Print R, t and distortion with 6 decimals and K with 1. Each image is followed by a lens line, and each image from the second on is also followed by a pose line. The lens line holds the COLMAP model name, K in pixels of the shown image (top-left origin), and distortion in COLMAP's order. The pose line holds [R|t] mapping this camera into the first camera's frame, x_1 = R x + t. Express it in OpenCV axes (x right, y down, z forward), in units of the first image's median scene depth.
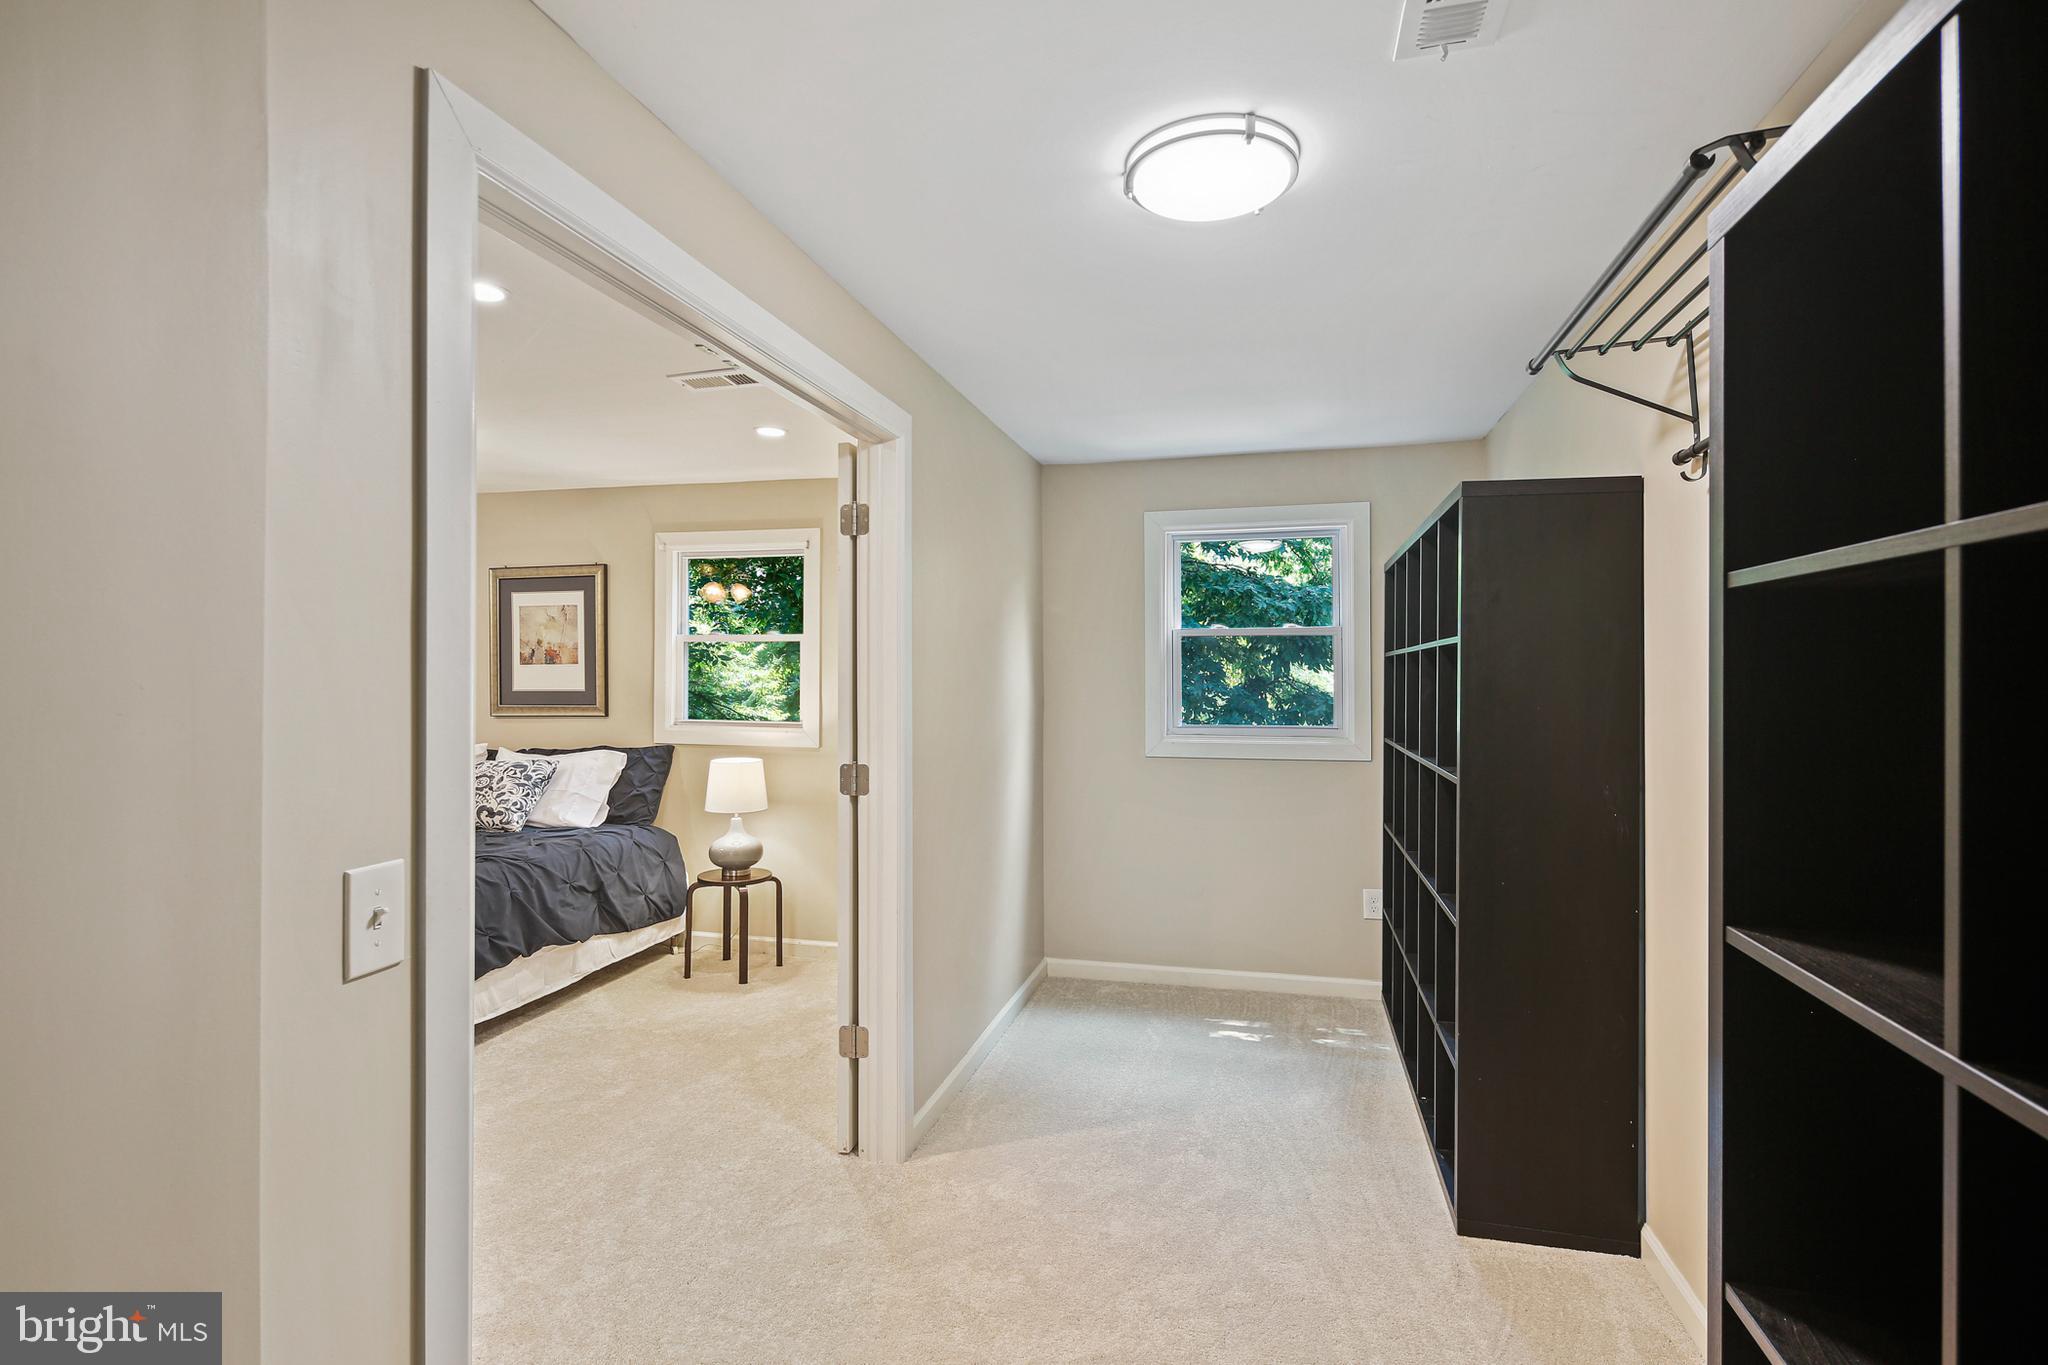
lens RADIAL K [[1007.8, 0, 1028.4], [0, 1007.8, 668.9], [0, 0, 1]] dist [-0.002550, 0.000448]
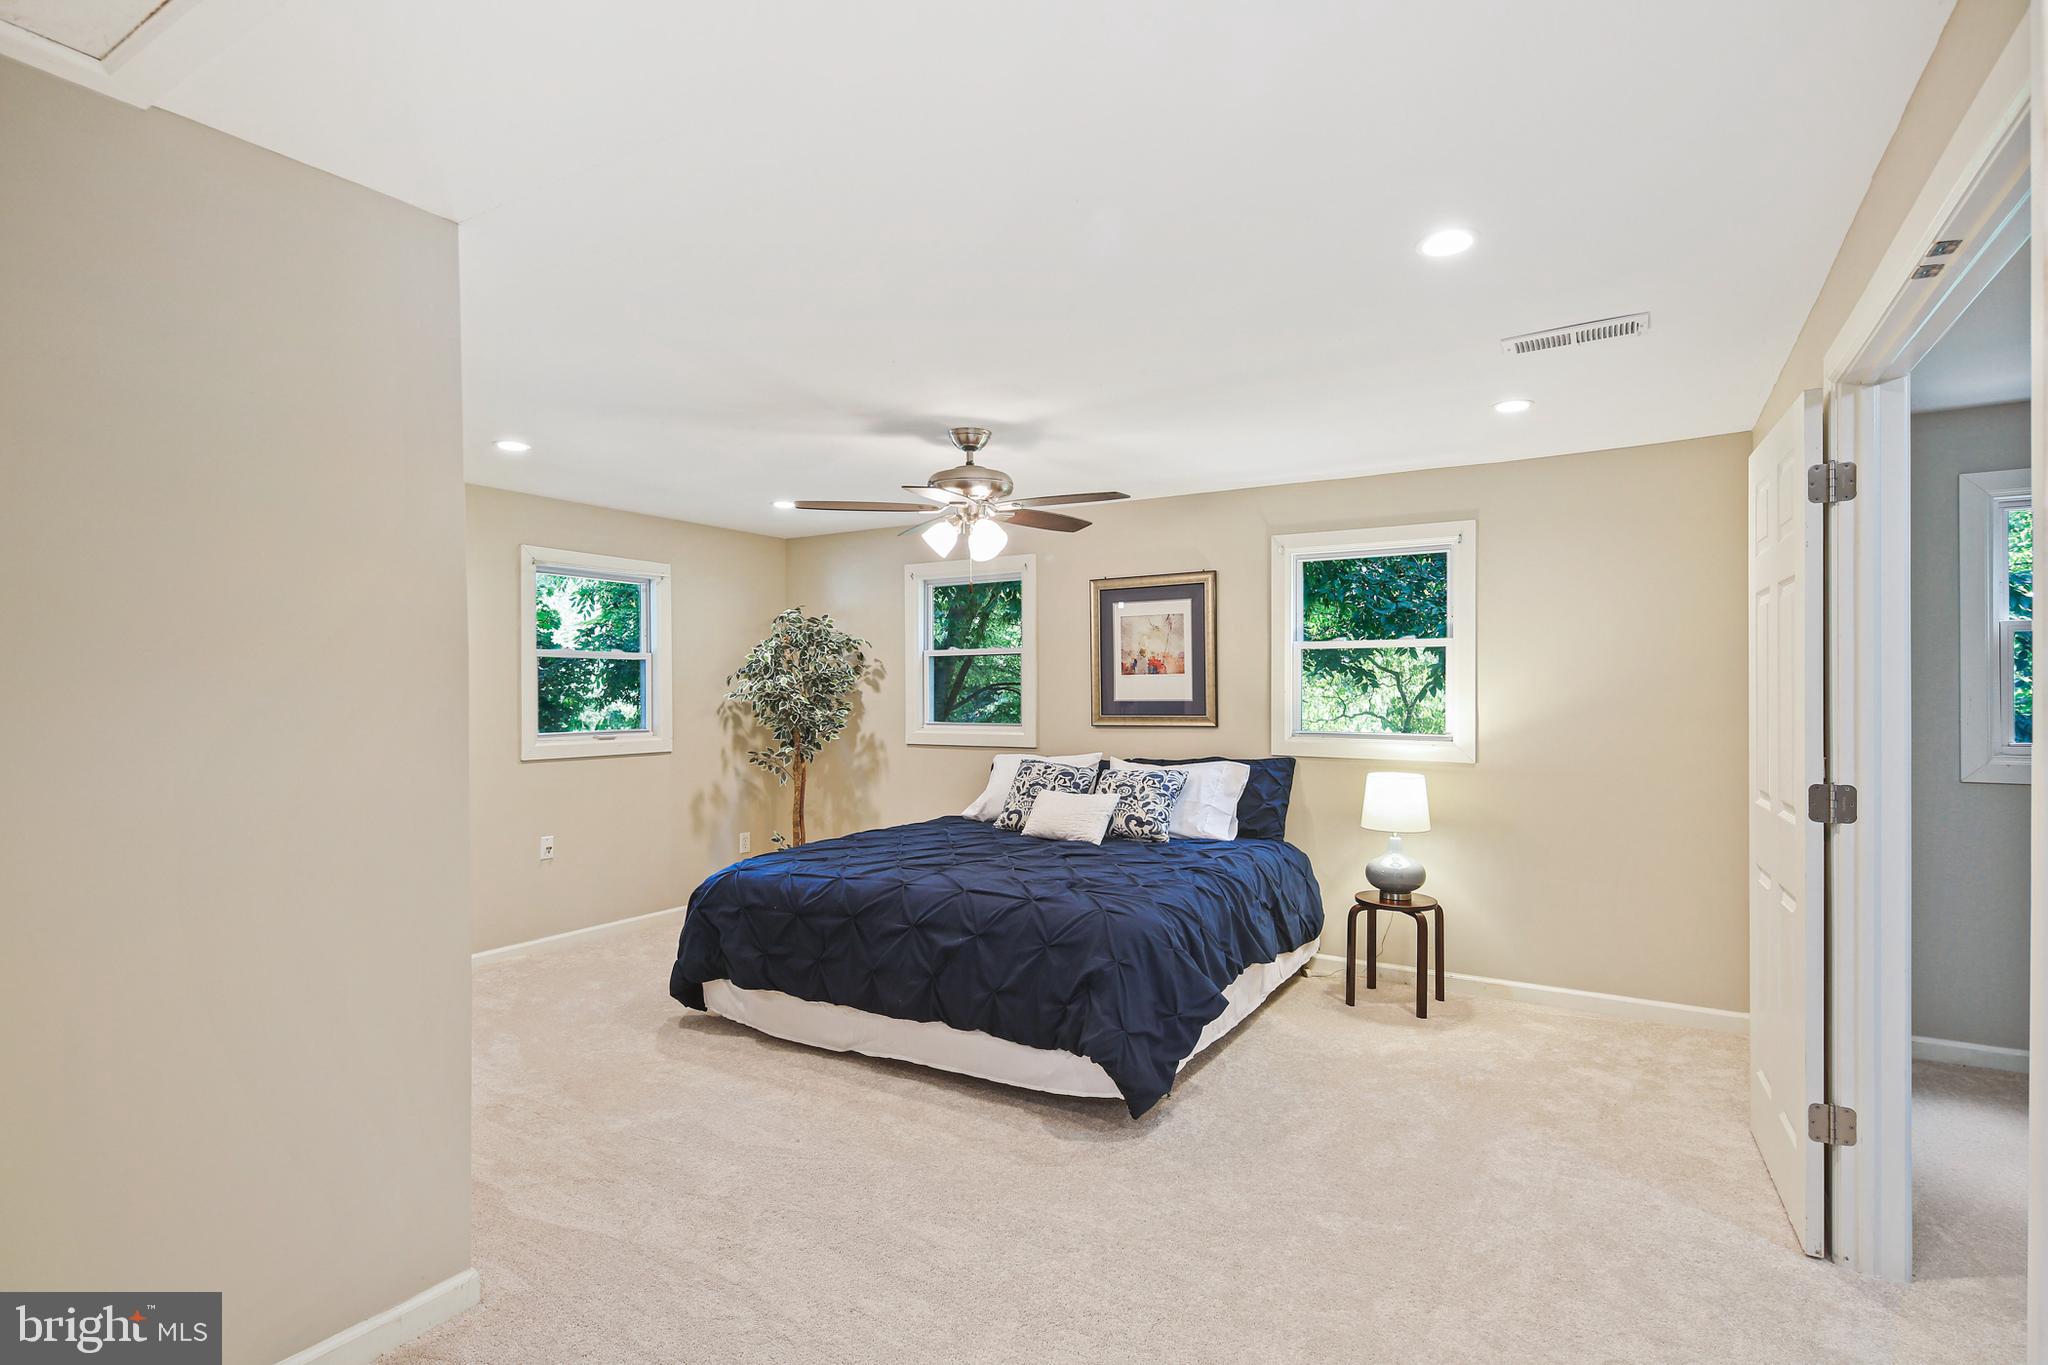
lens RADIAL K [[1007.8, 0, 1032.6], [0, 1007.8, 697.4], [0, 0, 1]] dist [-0.002550, 0.000448]
pose [[0.952180, -0.001309, -0.305536, -0.304688], [0.005096, 0.999920, 0.011598, 0.006699], [0.305496, -0.012600, 0.952110, 0.017781]]
